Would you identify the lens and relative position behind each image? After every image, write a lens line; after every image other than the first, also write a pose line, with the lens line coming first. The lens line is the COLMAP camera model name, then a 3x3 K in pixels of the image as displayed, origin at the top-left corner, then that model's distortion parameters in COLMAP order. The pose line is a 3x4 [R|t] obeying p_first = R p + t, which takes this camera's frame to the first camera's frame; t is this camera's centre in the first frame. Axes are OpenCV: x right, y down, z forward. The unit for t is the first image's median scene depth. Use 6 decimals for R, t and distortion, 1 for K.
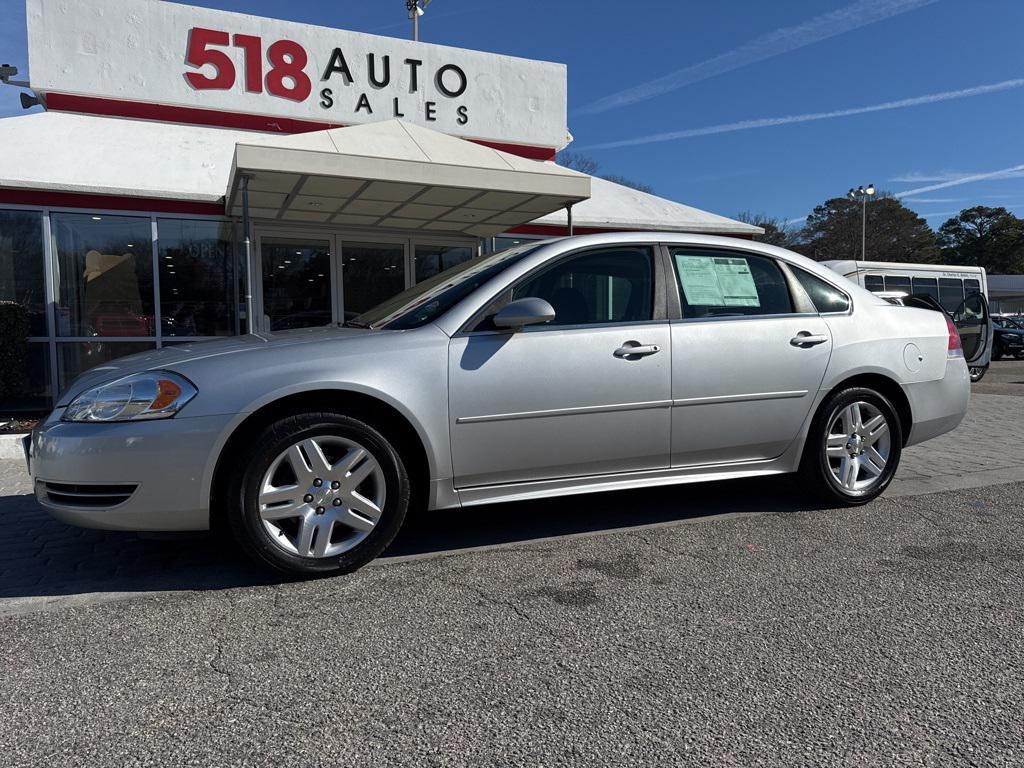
lens RADIAL K [[730.2, 0, 519.3], [0, 730.2, 379.9], [0, 0, 1]] dist [0.036855, -0.047457]
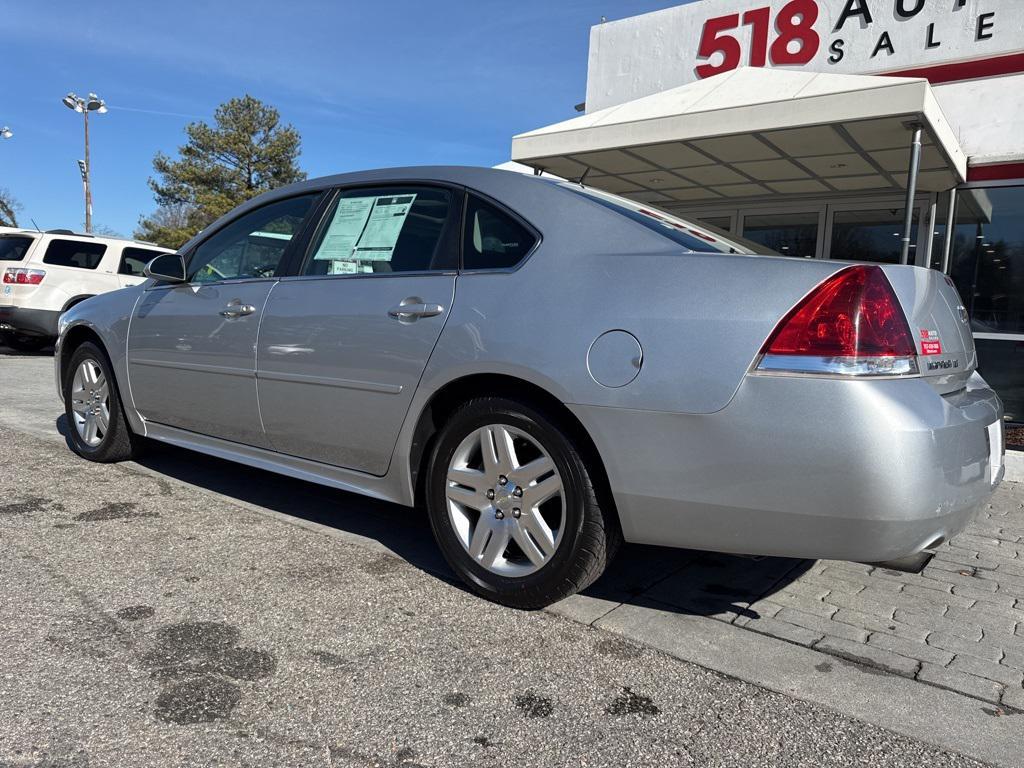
lens RADIAL K [[730.2, 0, 508.4], [0, 730.2, 380.6], [0, 0, 1]] dist [0.036855, -0.047457]
pose [[0.478234, 0.106762, -0.871719, 0.454364], [-0.102770, 0.992567, 0.065182, -0.019340], [0.872199, 0.058415, 0.485651, 0.344669]]
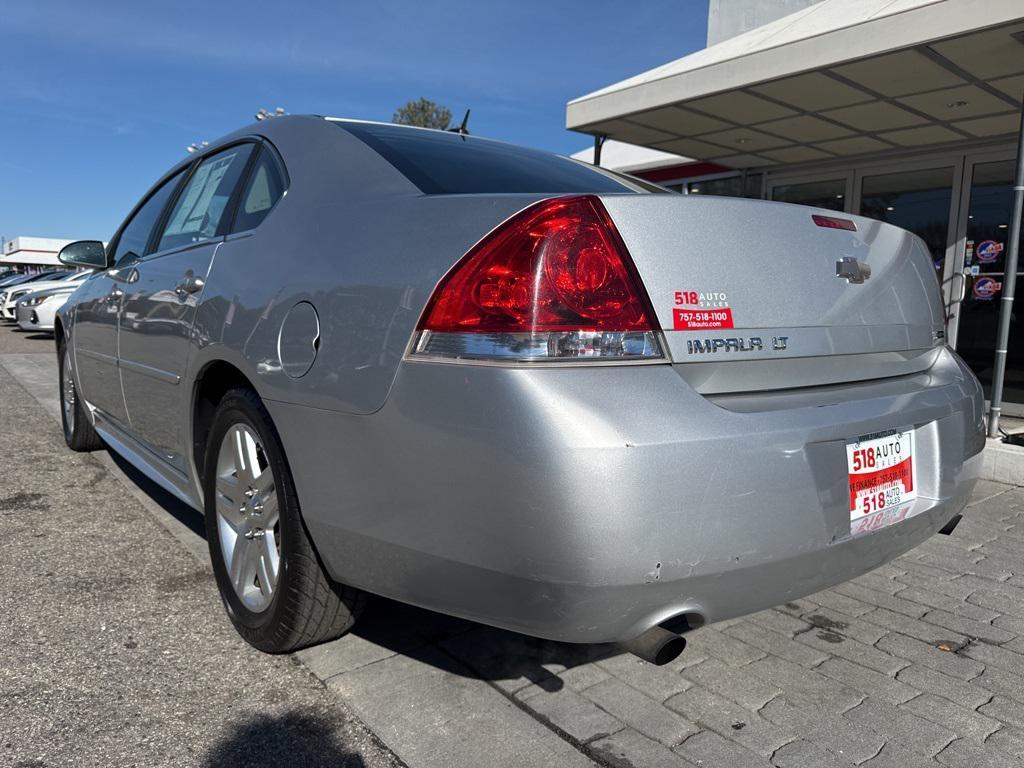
lens RADIAL K [[730.2, 0, 509.8], [0, 730.2, 388.9], [0, 0, 1]] dist [0.036855, -0.047457]
pose [[0.255602, 0.129190, -0.958111, 0.449708], [-0.086589, 0.990108, 0.110405, -0.026974], [0.962897, 0.054742, 0.264260, 0.493452]]
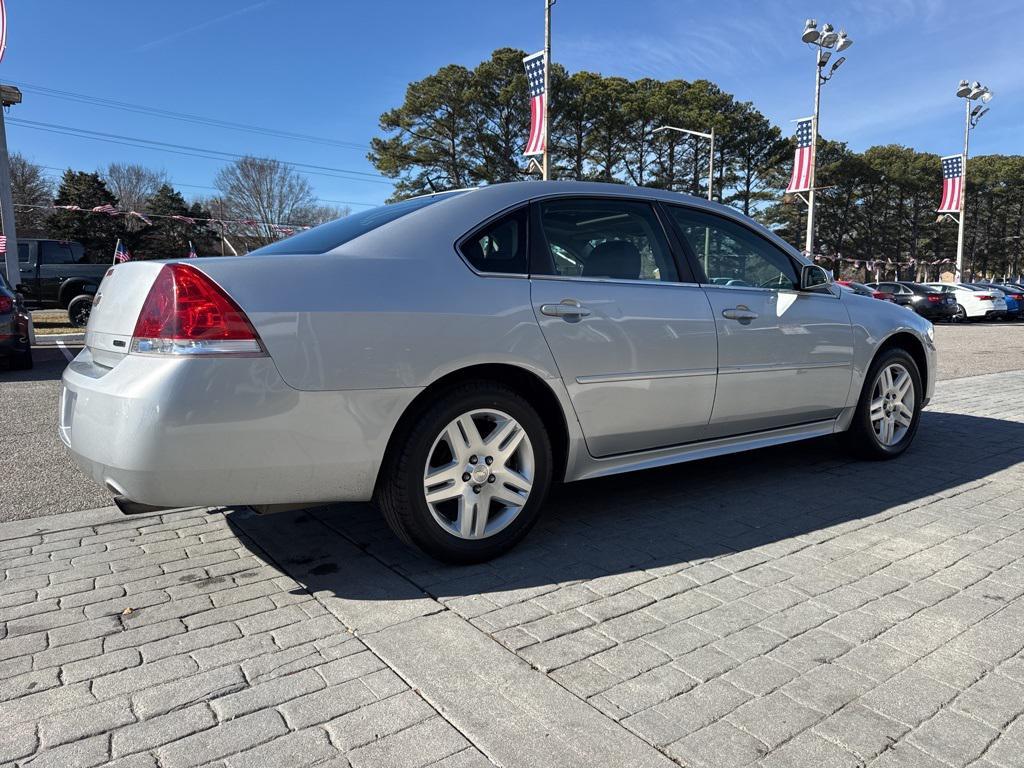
lens RADIAL K [[730.2, 0, 517.0], [0, 730.2, 385.5], [0, 0, 1]] dist [0.036855, -0.047457]
pose [[-0.980363, 0.034357, -0.194187, 0.179992], [-0.001836, 0.983074, 0.183198, -0.065188], [0.197194, 0.179957, -0.963706, 0.970402]]
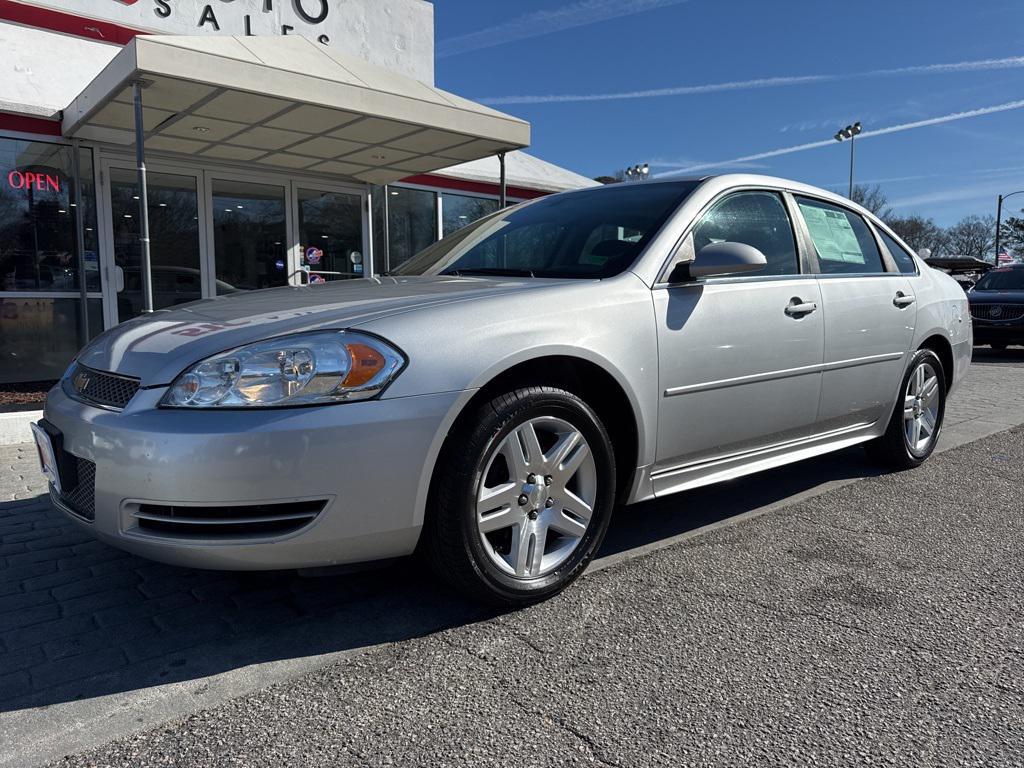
lens RADIAL K [[730.2, 0, 519.2], [0, 730.2, 378.0], [0, 0, 1]] dist [0.036855, -0.047457]
pose [[0.954083, -0.018892, 0.298946, -0.176255], [0.006087, 0.999026, 0.043708, 0.001395], [-0.299480, -0.039881, 0.953269, 0.101293]]
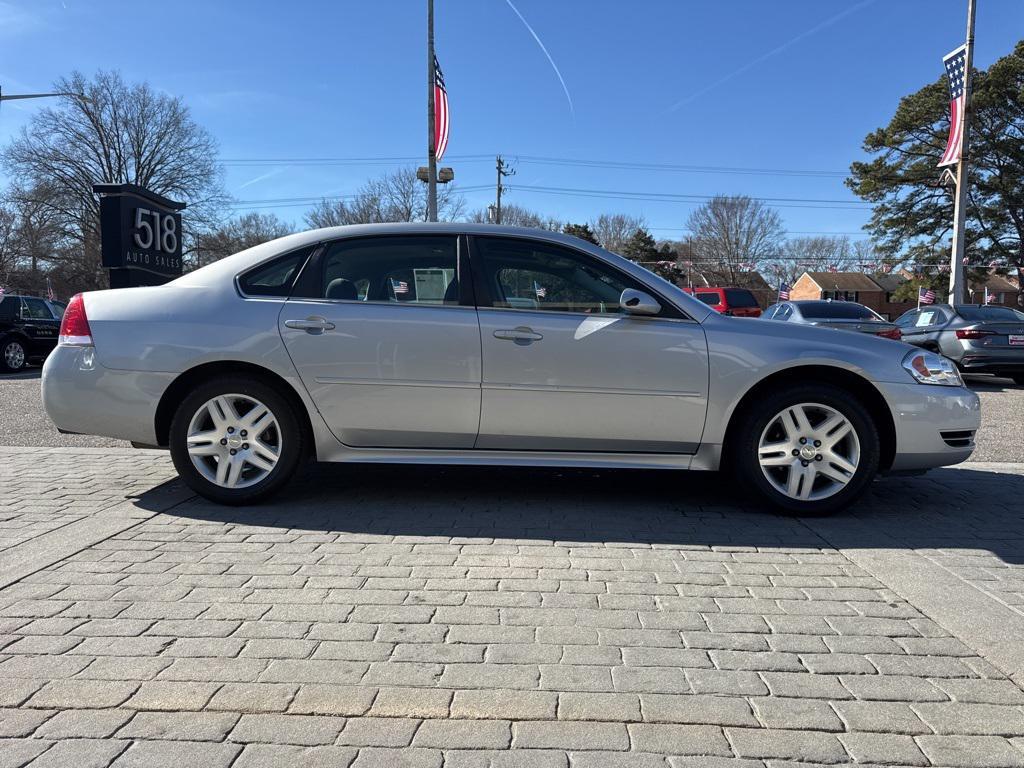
lens RADIAL K [[730.2, 0, 514.9], [0, 730.2, 394.0], [0, 0, 1]] dist [0.036855, -0.047457]
pose [[-0.894579, -0.042211, 0.444911, -0.212058], [0.023819, 0.989611, 0.141783, -0.056607], [-0.446274, 0.137433, -0.884280, 0.981519]]
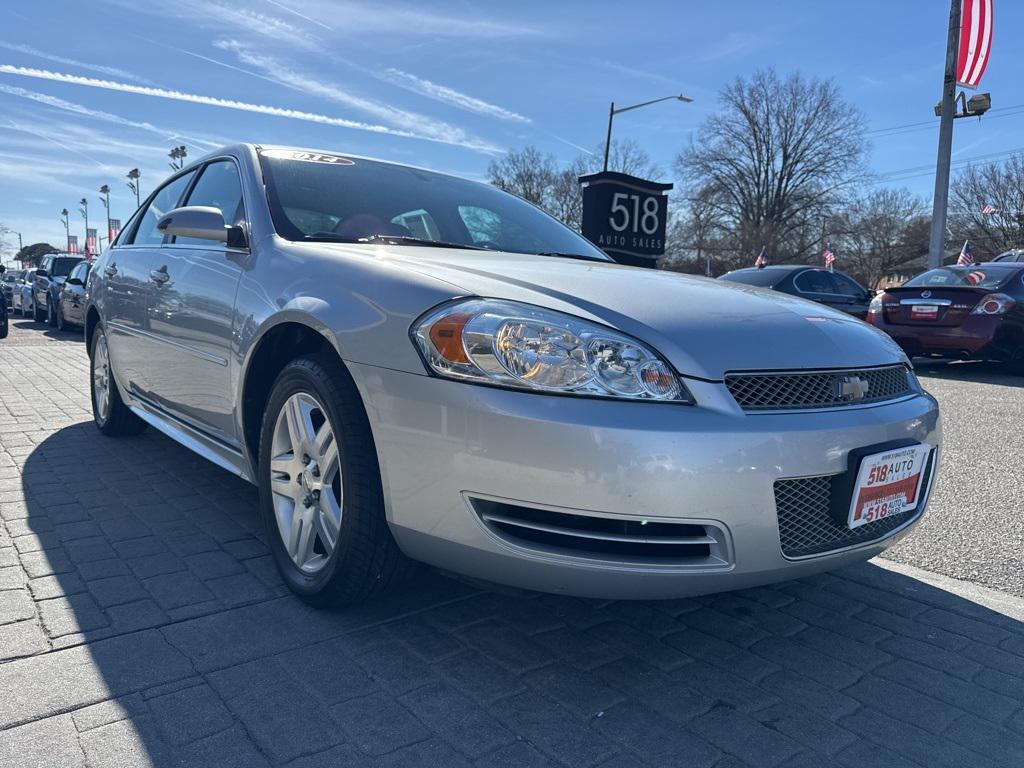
lens RADIAL K [[730.2, 0, 515.4], [0, 730.2, 394.9], [0, 0, 1]] dist [0.036855, -0.047457]
pose [[-0.244010, -0.119926, 0.962329, -0.414719], [0.036386, 0.990493, 0.132662, -0.014516], [-0.969090, 0.067386, -0.237327, 0.519507]]
